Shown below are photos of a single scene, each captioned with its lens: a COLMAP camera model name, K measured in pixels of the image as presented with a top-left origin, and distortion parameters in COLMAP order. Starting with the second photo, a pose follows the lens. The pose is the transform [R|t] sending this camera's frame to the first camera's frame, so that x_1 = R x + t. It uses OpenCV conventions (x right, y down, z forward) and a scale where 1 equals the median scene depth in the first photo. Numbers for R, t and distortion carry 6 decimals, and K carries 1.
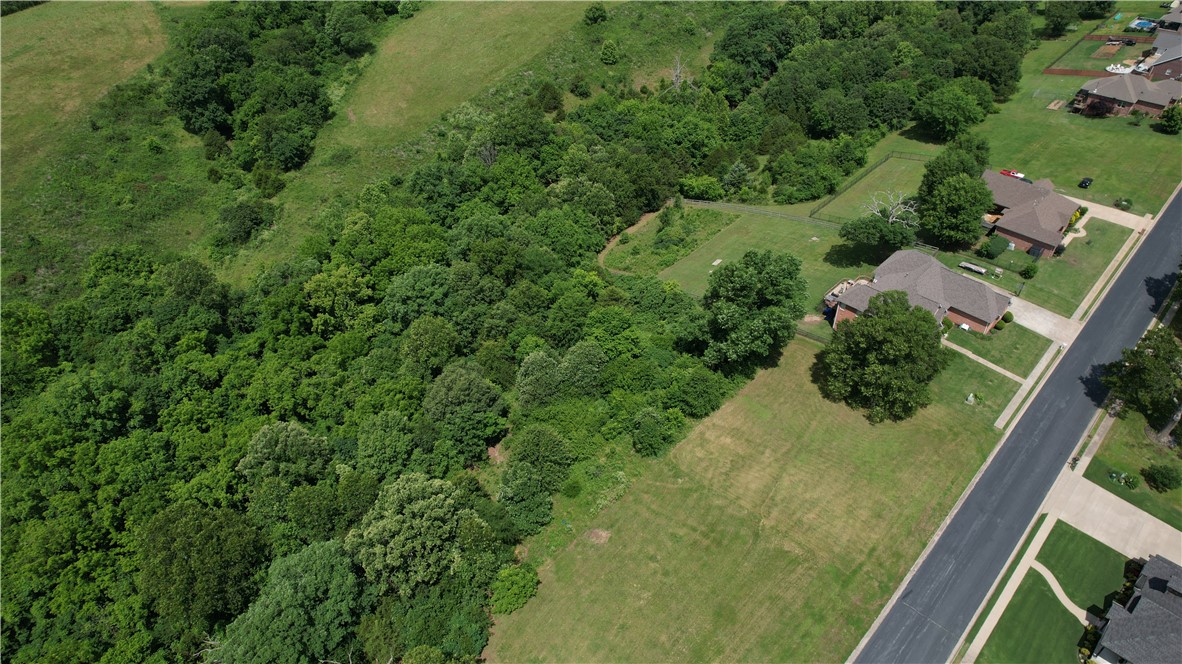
lens RADIAL K [[760.8, 0, 594.4], [0, 760.8, 327.5], [0, 0, 1]] dist [-0.083672, 0.076817]
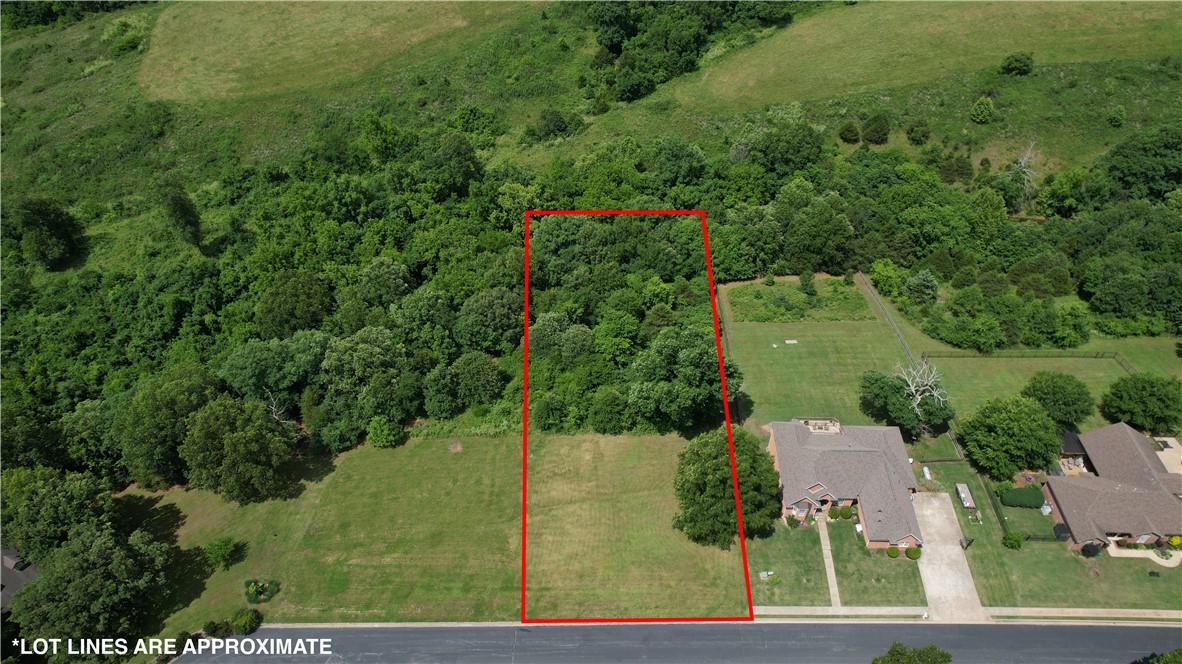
lens RADIAL K [[753.3, 0, 591.0], [0, 753.3, 332.0], [0, 0, 1]] dist [-0.077650, 0.060720]
pose [[0.664265, 0.521437, -0.535589, 0.439077], [-0.467013, 0.848961, 0.247315, -0.187702], [0.583653, 0.085844, 0.807453, 0.043374]]
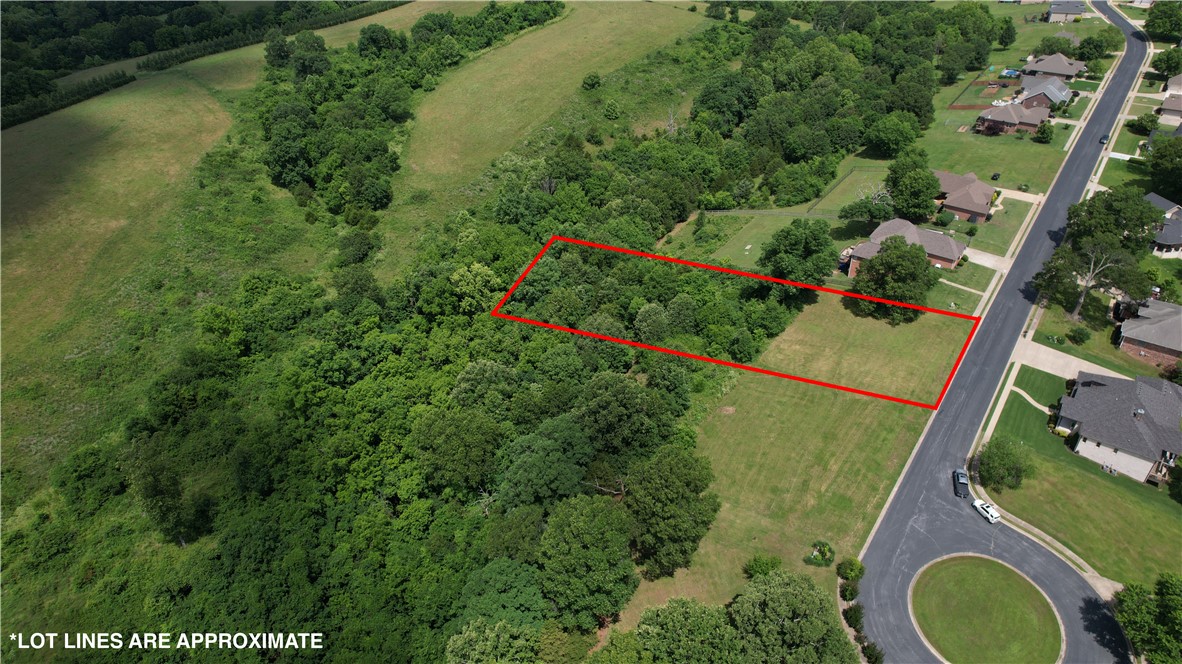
lens RADIAL K [[753.3, 0, 591.0], [0, 753.3, 332.0], [0, 0, 1]] dist [-0.077650, 0.060720]
pose [[0.991883, -0.073001, 0.104111, -0.229488], [0.082020, 0.992987, -0.085147, 0.133607], [-0.097165, 0.092995, 0.990914, -0.241847]]
